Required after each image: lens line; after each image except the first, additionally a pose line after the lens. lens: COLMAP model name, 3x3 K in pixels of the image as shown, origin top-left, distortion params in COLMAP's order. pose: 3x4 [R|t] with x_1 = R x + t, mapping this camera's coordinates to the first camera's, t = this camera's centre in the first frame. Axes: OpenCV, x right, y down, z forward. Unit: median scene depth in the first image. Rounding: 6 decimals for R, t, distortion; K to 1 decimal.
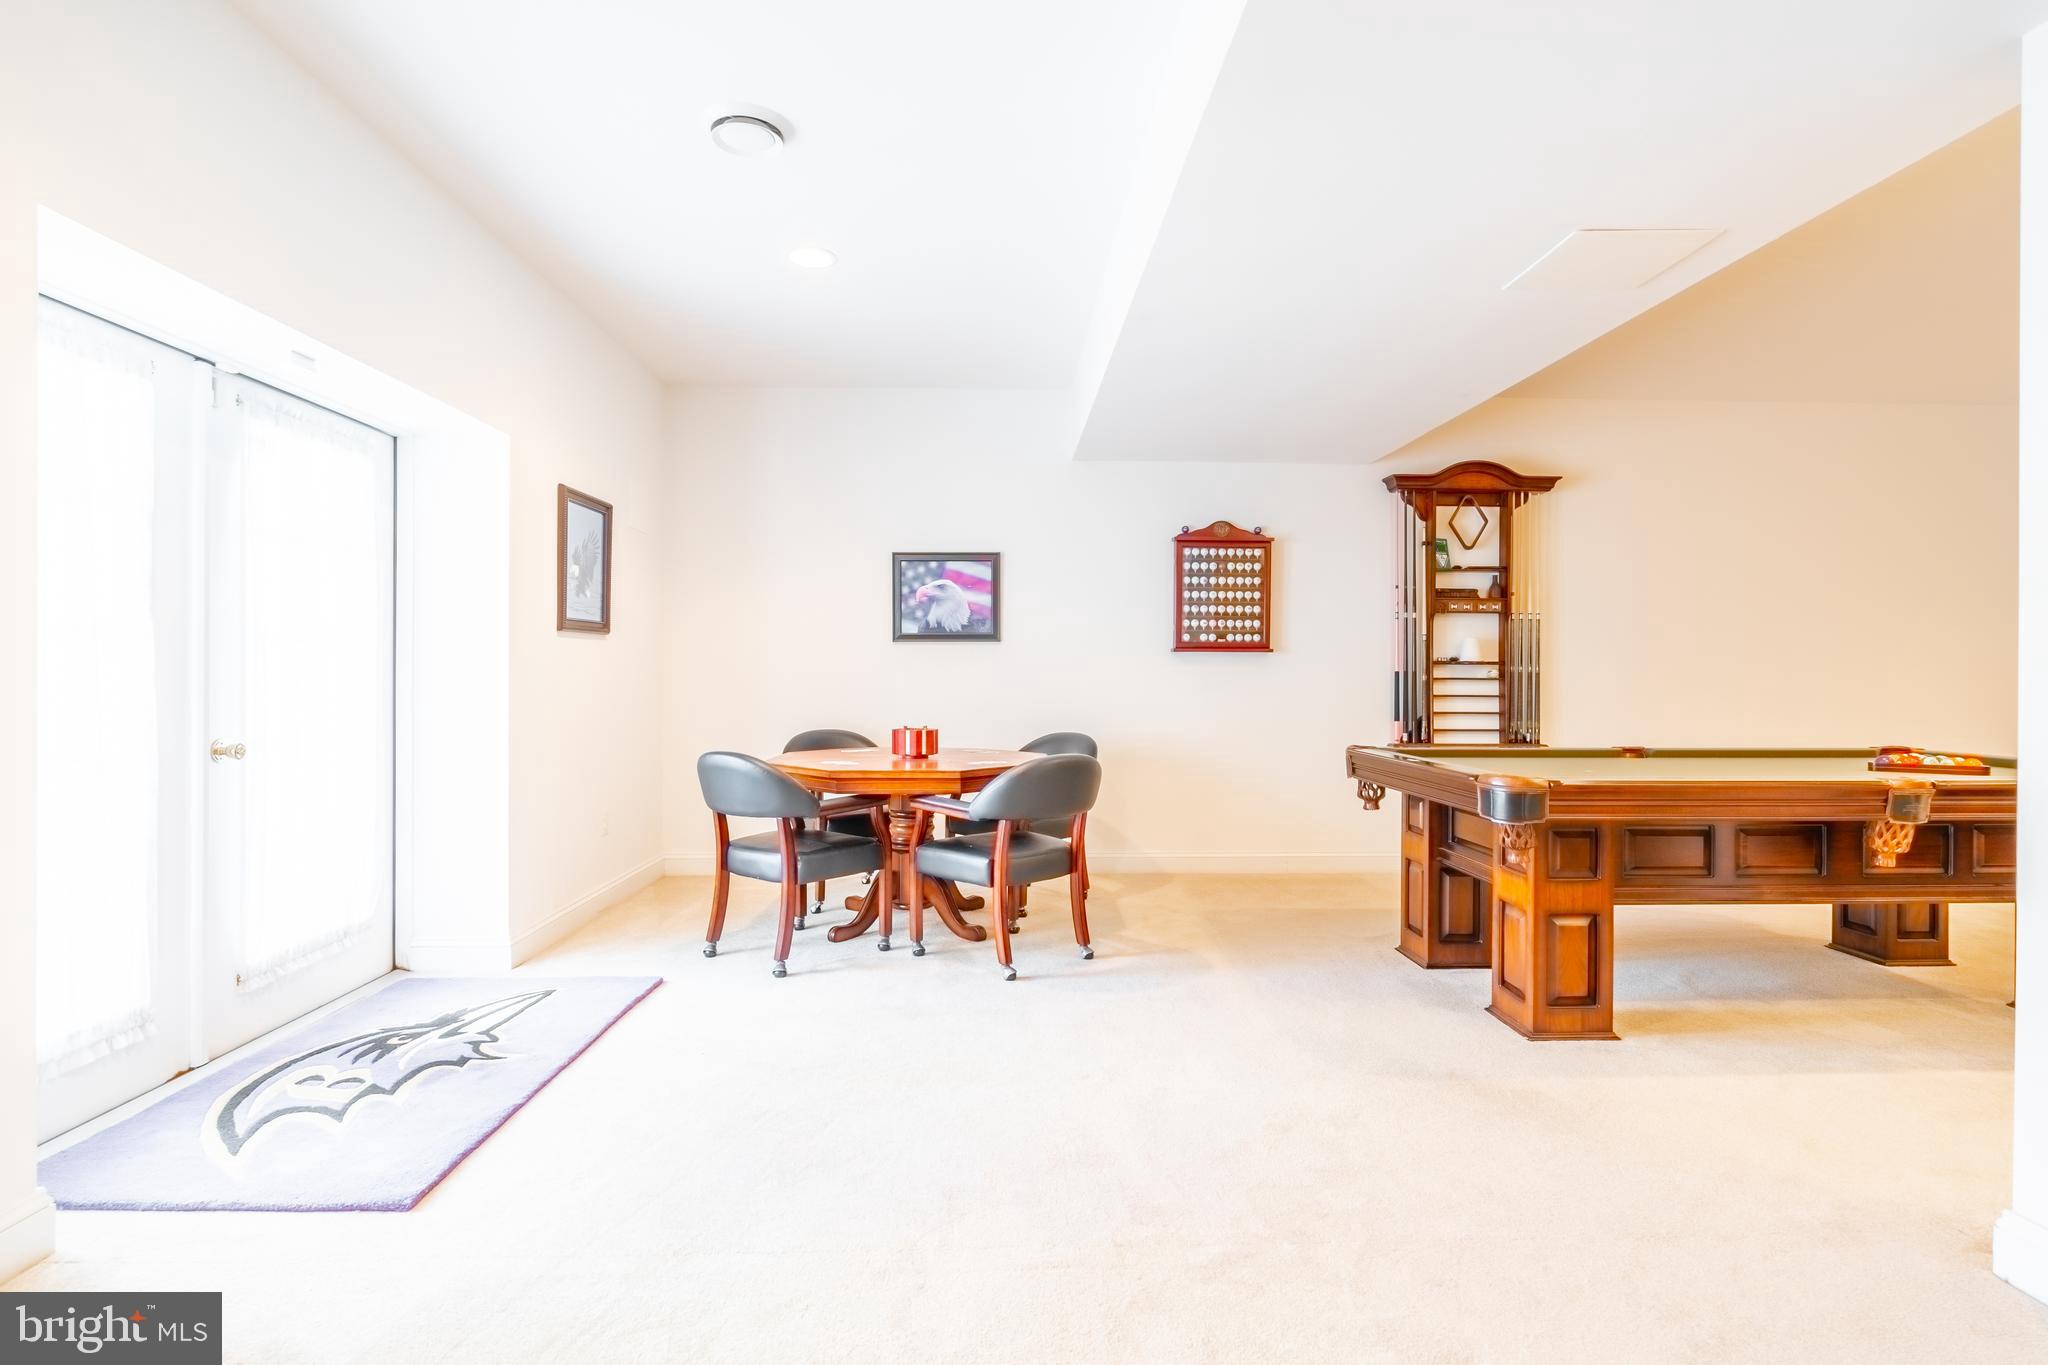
lens RADIAL K [[997.3, 0, 1017.2], [0, 997.3, 677.1], [0, 0, 1]] dist [-0.004465, -0.000657]
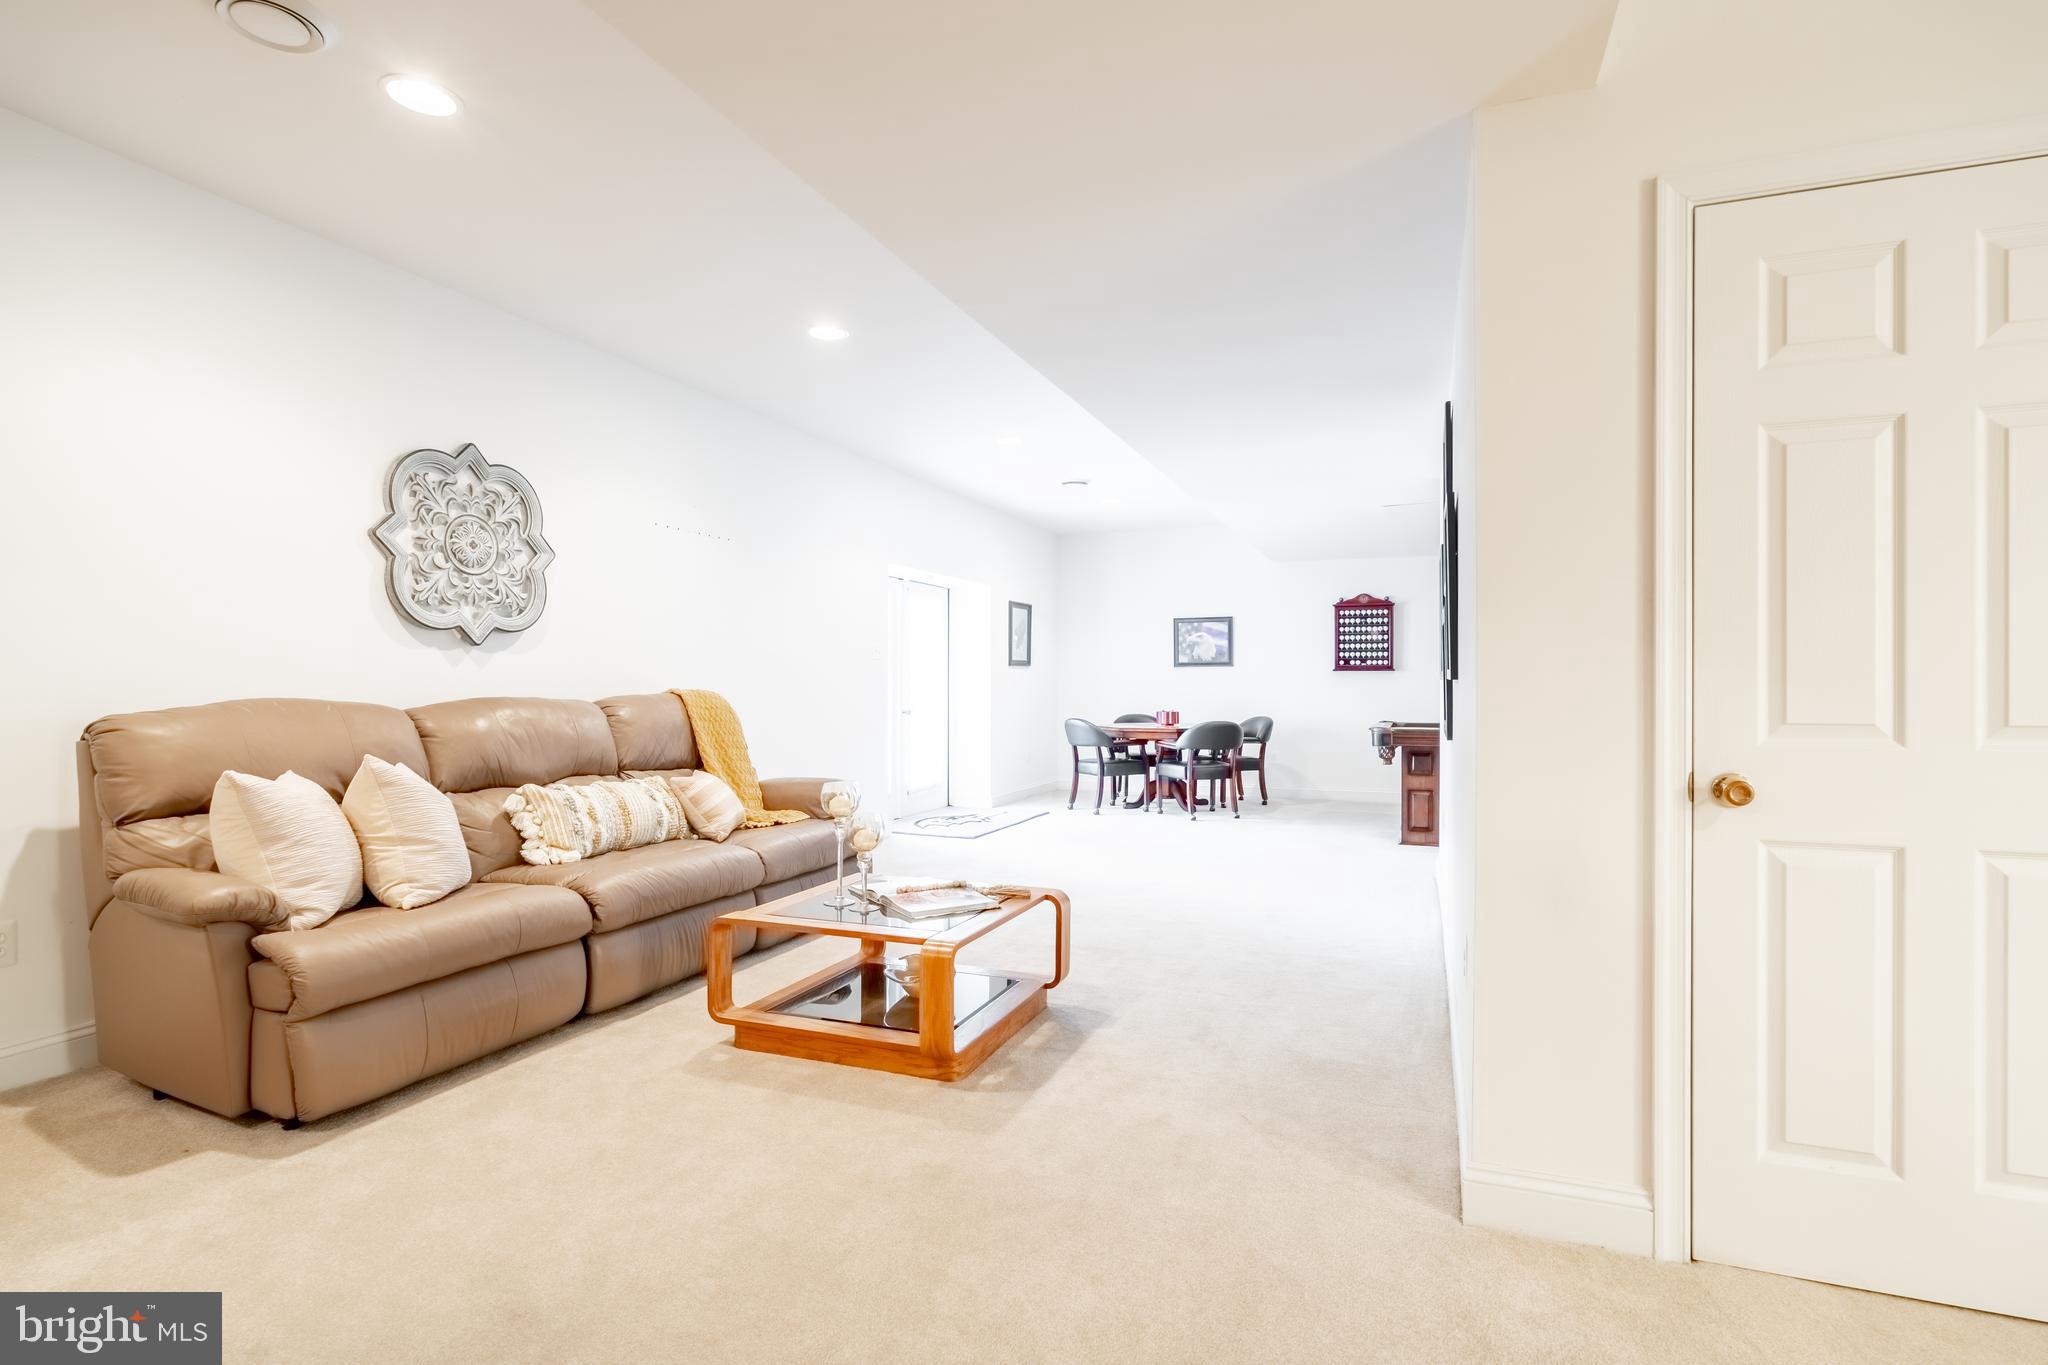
lens RADIAL K [[997.3, 0, 1024.2], [0, 997.3, 679.9], [0, 0, 1]] dist [-0.004465, -0.000657]
pose [[0.918334, -0.004999, -0.395775, 0.349104], [0.002497, 0.999974, -0.006836, 0.000274], [0.395799, 0.005289, 0.918322, -0.796546]]
